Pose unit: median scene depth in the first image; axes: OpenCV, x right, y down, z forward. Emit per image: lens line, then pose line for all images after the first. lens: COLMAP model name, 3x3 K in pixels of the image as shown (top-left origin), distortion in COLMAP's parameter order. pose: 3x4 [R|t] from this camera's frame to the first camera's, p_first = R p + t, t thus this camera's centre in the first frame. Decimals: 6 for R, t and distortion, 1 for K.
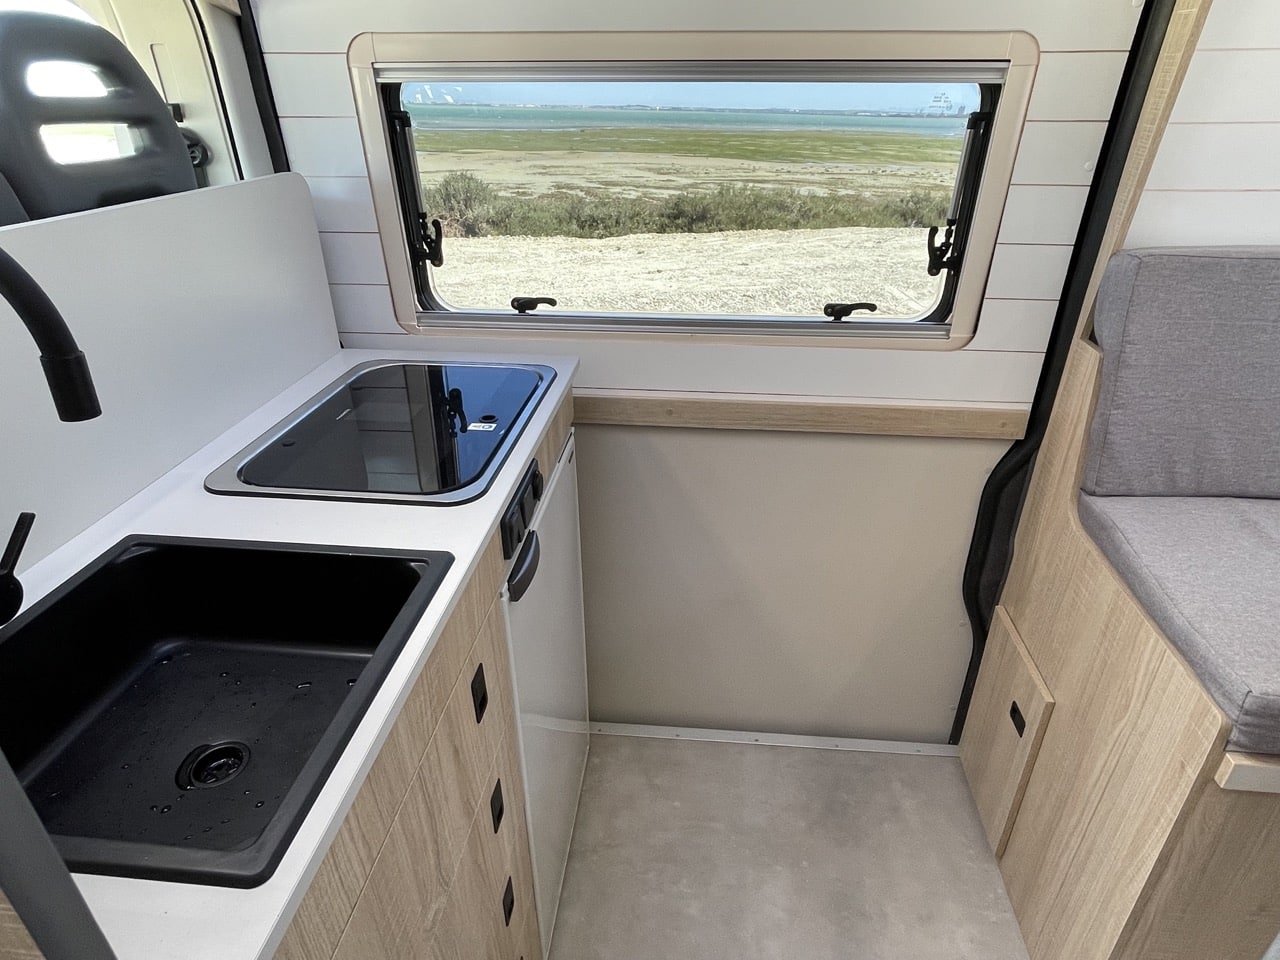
lens RADIAL K [[740.0, 0, 646.9], [0, 740.0, 480.5], [0, 0, 1]] dist [0.000924, -0.007954]
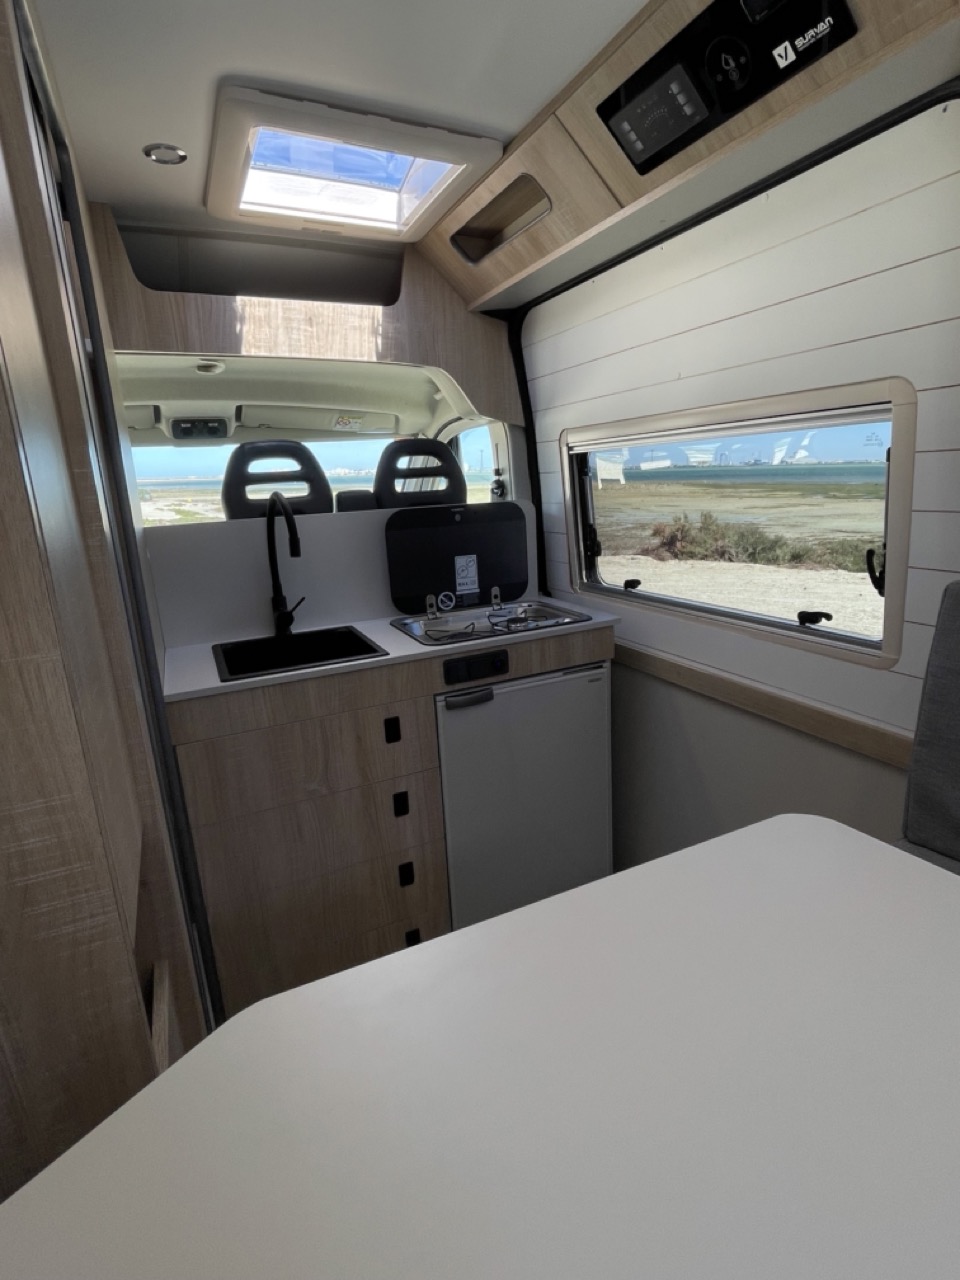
lens RADIAL K [[651.2, 0, 479.7], [0, 651.2, 650.8], [0, 0, 1]] dist [-0.007464, 0.002315]
pose [[0.502926, 0.195649, -0.841895, 0.139957], [-0.357192, 0.934024, 0.003682, -0.001177], [0.787070, 0.298866, 0.539629, 0.014368]]
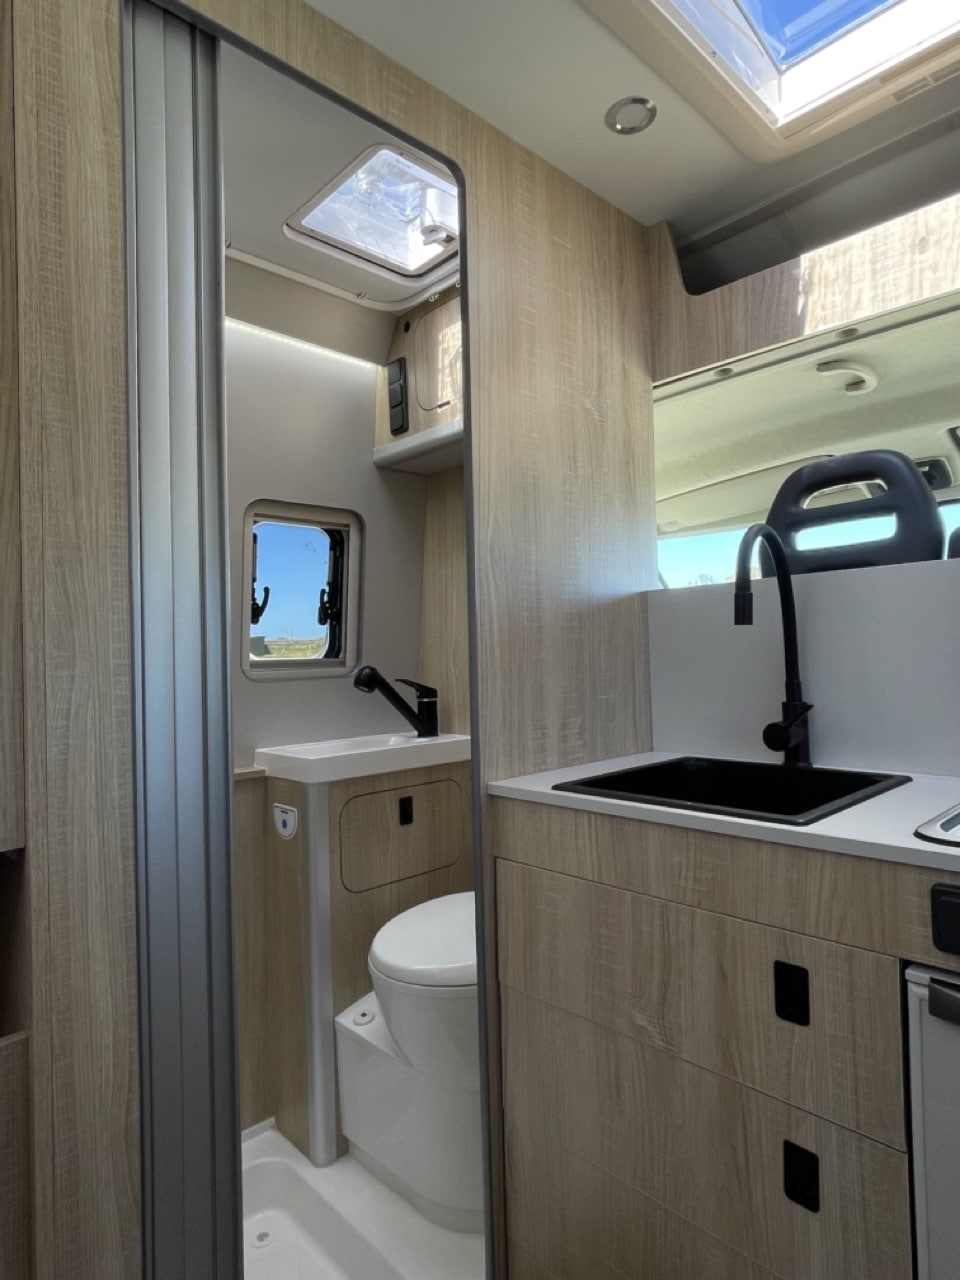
lens RADIAL K [[740.0, 0, 480.8], [0, 740.0, 643.6], [0, 0, 1]] dist [0.000924, -0.007954]
pose [[-0.657120, 0.009586, -0.753725, 0.075157], [-0.327041, 0.897280, 0.296536, -0.026573], [0.679145, 0.441358, -0.586486, 0.109831]]
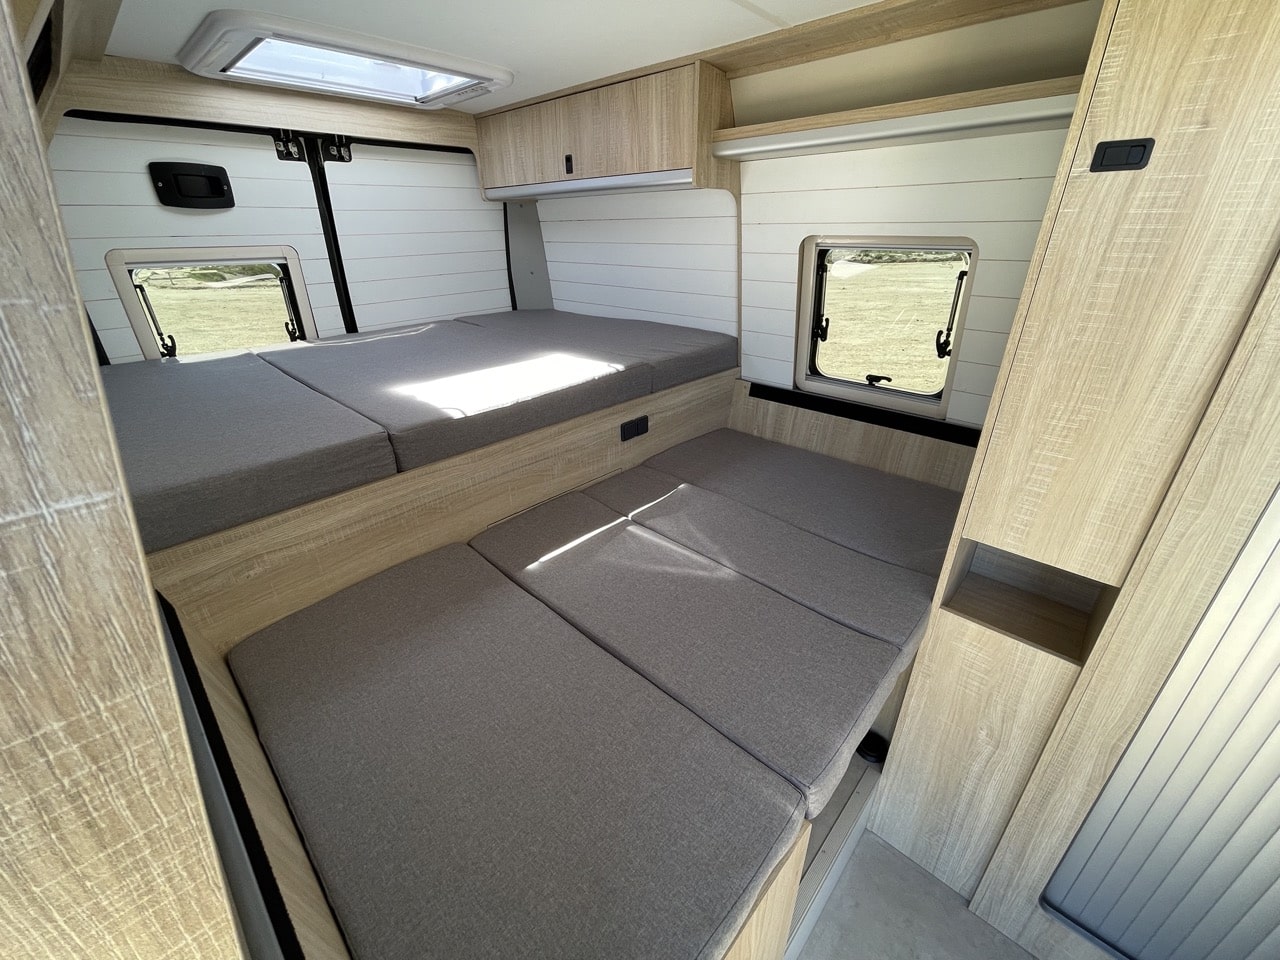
lens RADIAL K [[519.2, 0, 641.2], [0, 519.2, 472.6], [0, 0, 1]] dist [-0.005281, 0.001350]
pose [[-0.786725, -0.250648, 0.564127, 0.068329], [0.305736, 0.635689, 0.708820, -0.081773], [-0.536273, 0.730120, -0.423480, 0.112995]]
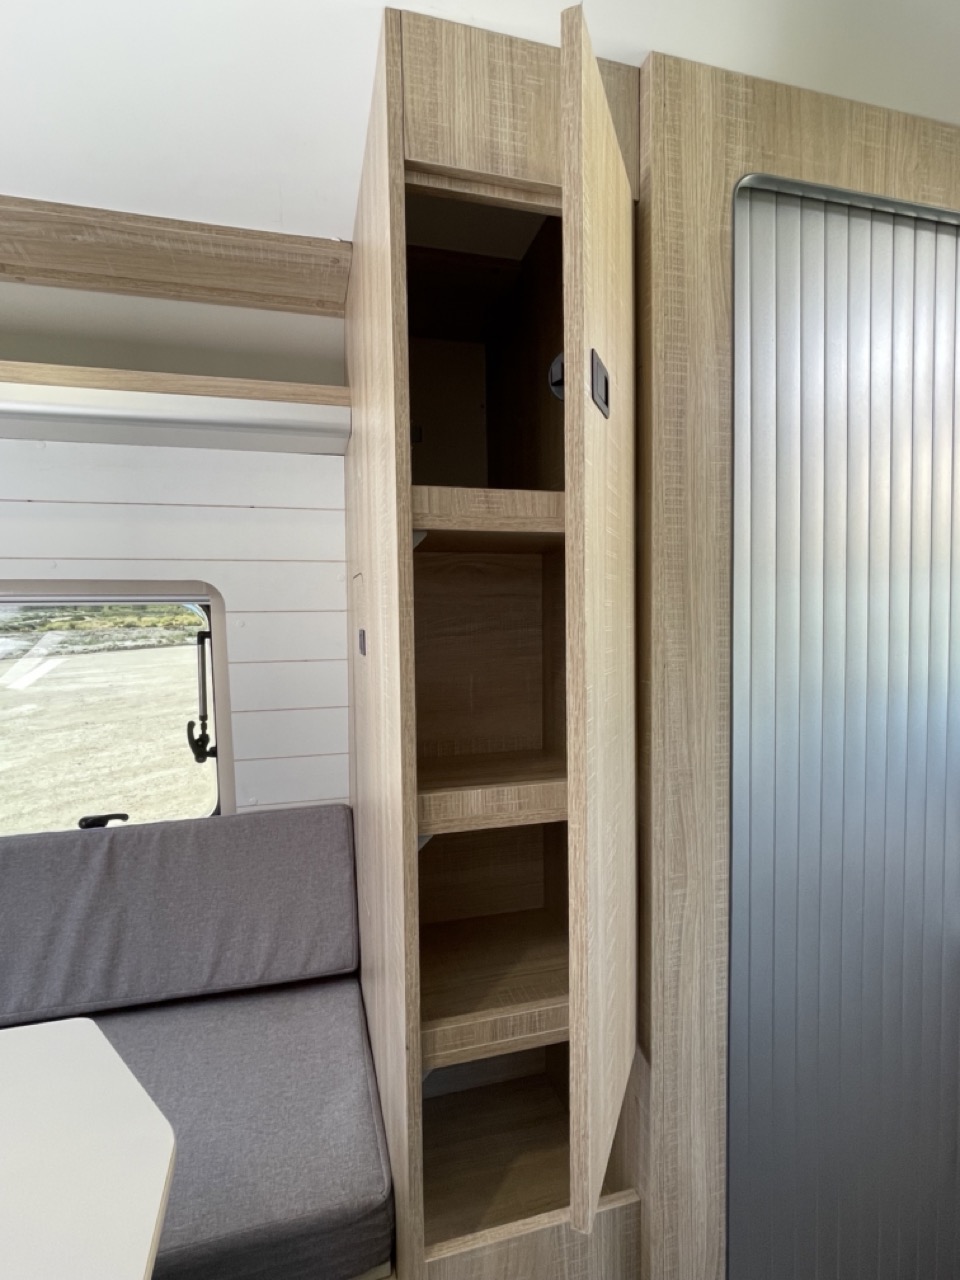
lens RADIAL K [[651.2, 0, 481.7], [0, 651.2, 640.8], [0, 0, 1]] dist [-0.007464, 0.002315]
pose [[-0.931725, 0.034983, -0.361476, 0.093809], [-0.155764, 0.860653, 0.484783, -0.045252], [0.328065, 0.507989, -0.796443, 0.067156]]
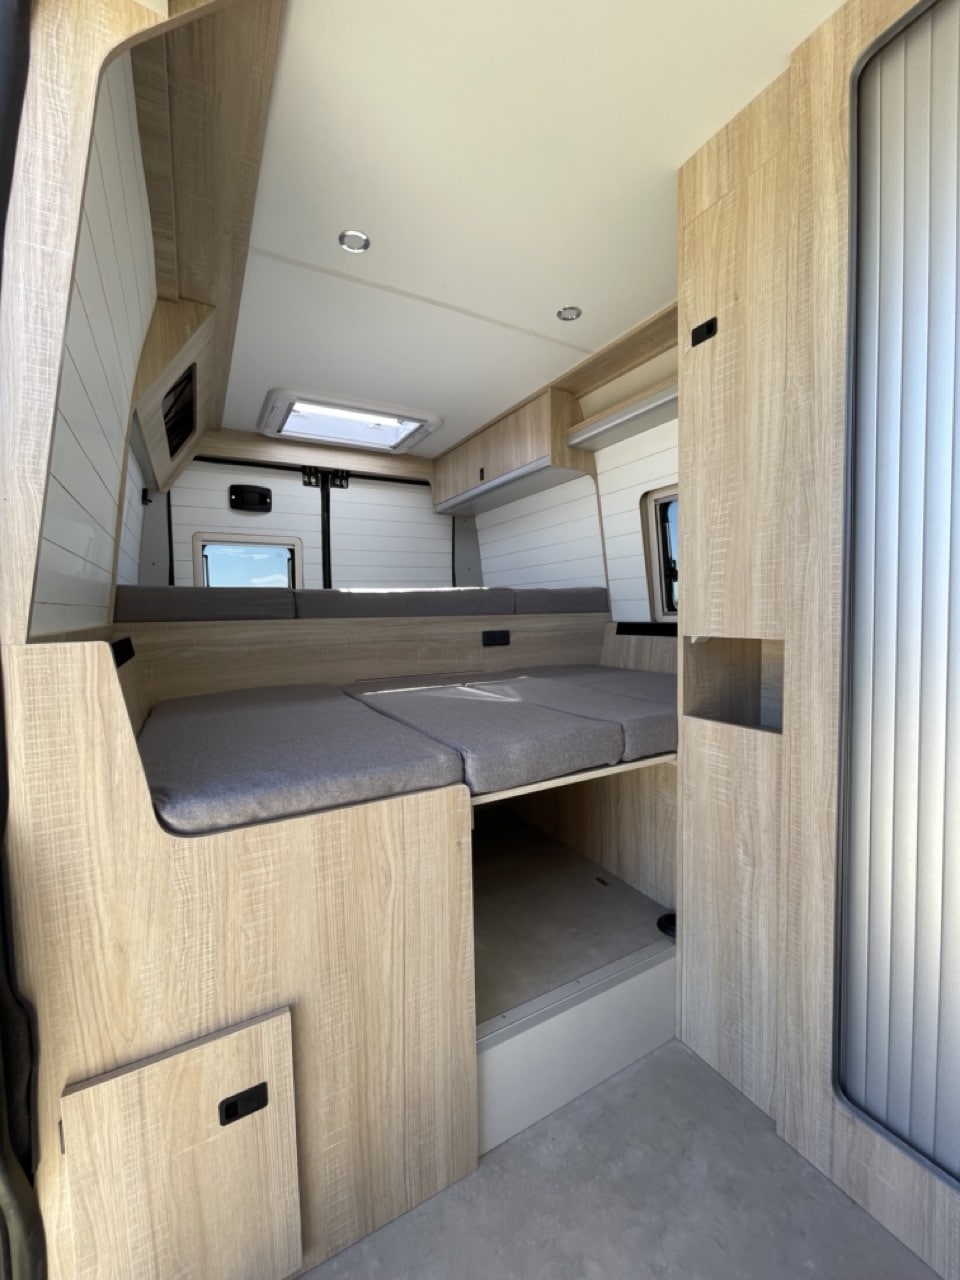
lens RADIAL K [[519.2, 0, 487.8], [0, 519.2, 640.5], [0, 0, 1]] dist [-0.005281, 0.001350]
pose [[-0.573860, -0.029541, 0.818421, -0.011885], [0.408230, 0.856020, 0.317141, -0.026287], [-0.709953, 0.516098, -0.479176, 0.137398]]
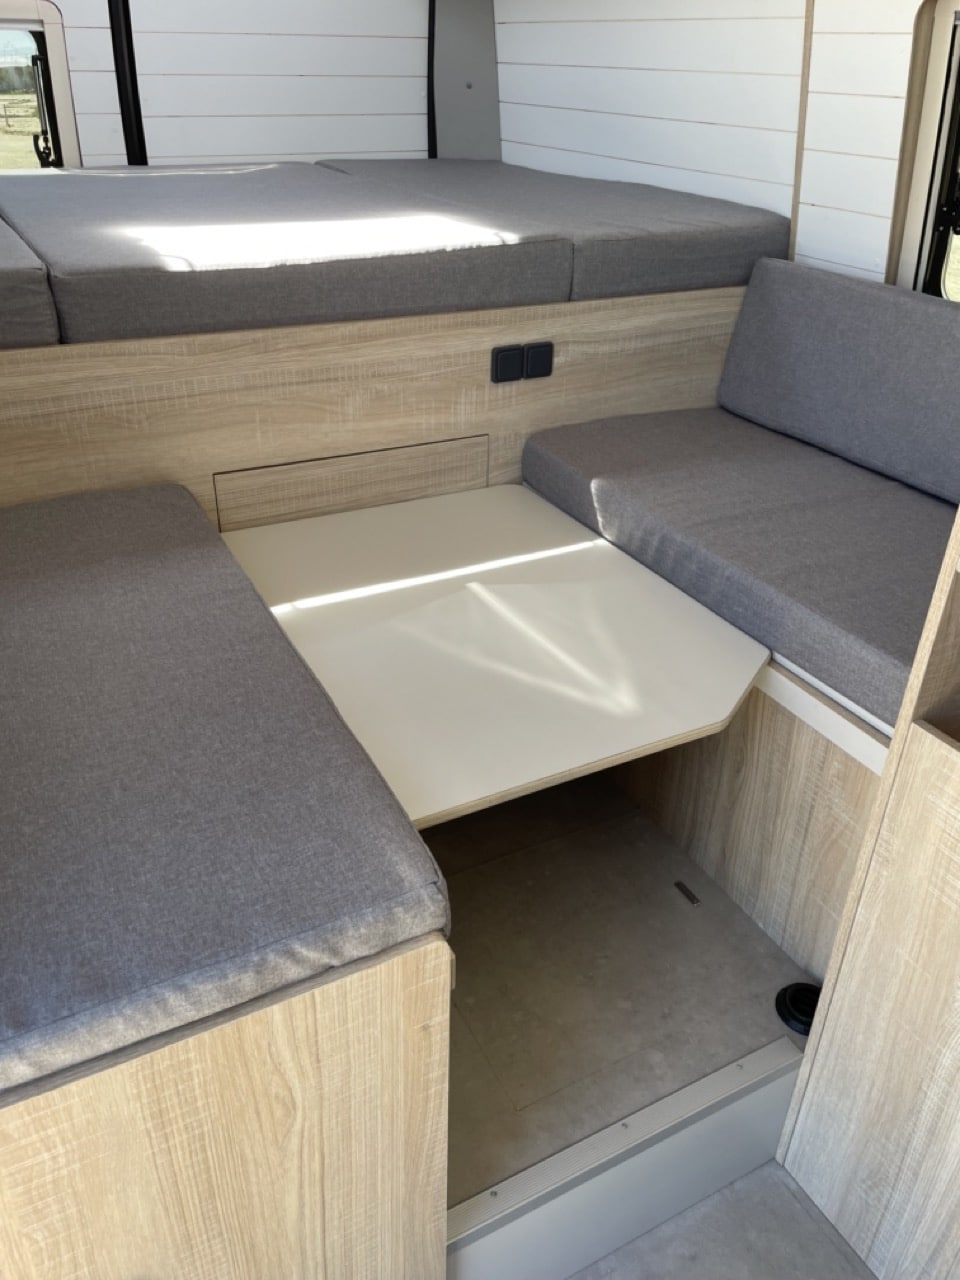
lens RADIAL K [[993.9, 0, 482.5], [0, 993.9, 633.2], [0, 0, 1]] dist [0.075359, -0.095293]
pose [[-0.555957, -0.421024, 0.716695, 0.016553], [0.374059, 0.643262, 0.668052, -0.056317], [-0.742288, 0.639494, -0.200138, 0.100567]]
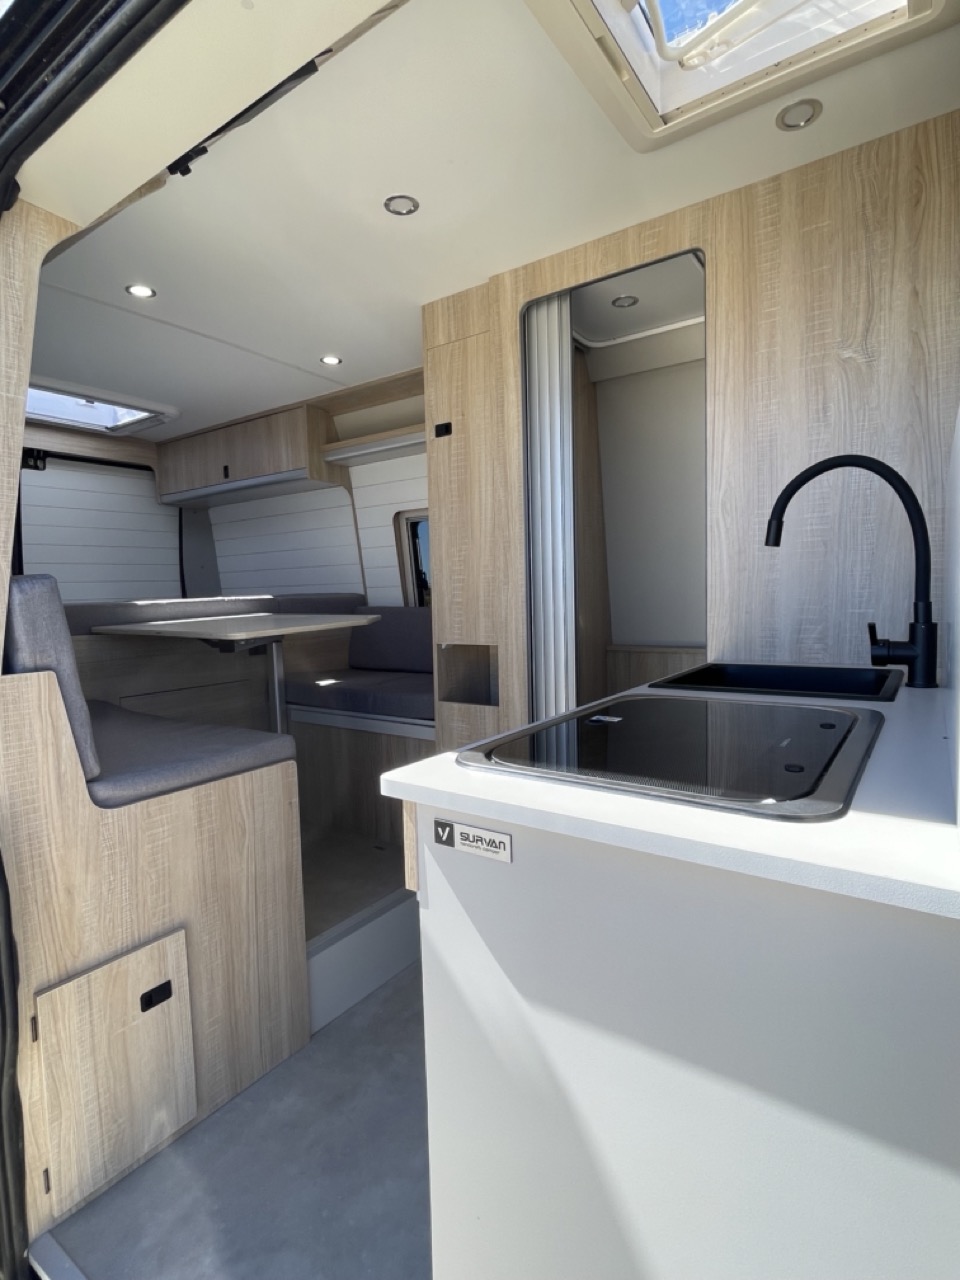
lens RADIAL K [[651.2, 0, 489.2], [0, 651.2, 640.5], [0, 0, 1]] dist [-0.007464, 0.002315]
pose [[-0.873663, -0.006722, 0.486486, -0.062813], [0.257614, 0.841844, 0.474272, -0.072572], [-0.412733, 0.539680, -0.733756, 0.201486]]
